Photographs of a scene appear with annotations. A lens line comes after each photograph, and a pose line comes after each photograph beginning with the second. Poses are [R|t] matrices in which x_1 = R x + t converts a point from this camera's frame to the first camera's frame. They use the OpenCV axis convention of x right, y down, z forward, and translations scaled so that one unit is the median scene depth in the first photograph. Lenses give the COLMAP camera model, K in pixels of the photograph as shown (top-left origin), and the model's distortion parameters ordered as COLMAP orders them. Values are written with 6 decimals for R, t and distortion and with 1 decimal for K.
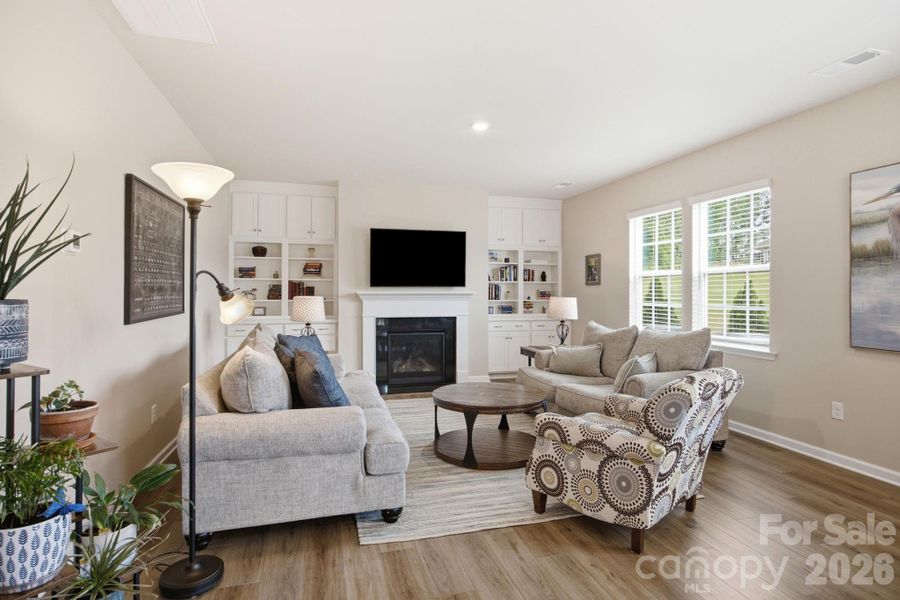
lens RADIAL K [[470.9, 0, 452.4], [0, 470.9, 298.6], [0, 0, 1]] dist [-0.004160, -0.000757]
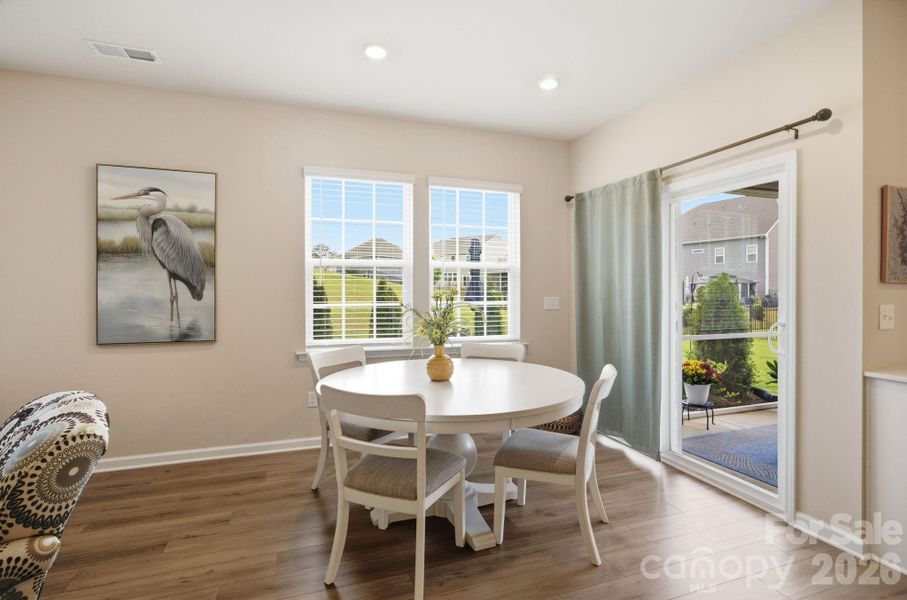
lens RADIAL K [[448.0, 0, 453.5], [0, 448.0, 293.1], [0, 0, 1]] dist [-0.017916, 0.000356]
pose [[-0.053729, -0.006670, 0.998533, -0.104461], [0.007317, 0.999948, 0.007073, -0.003681], [-0.998529, 0.007686, -0.053677, 0.347975]]
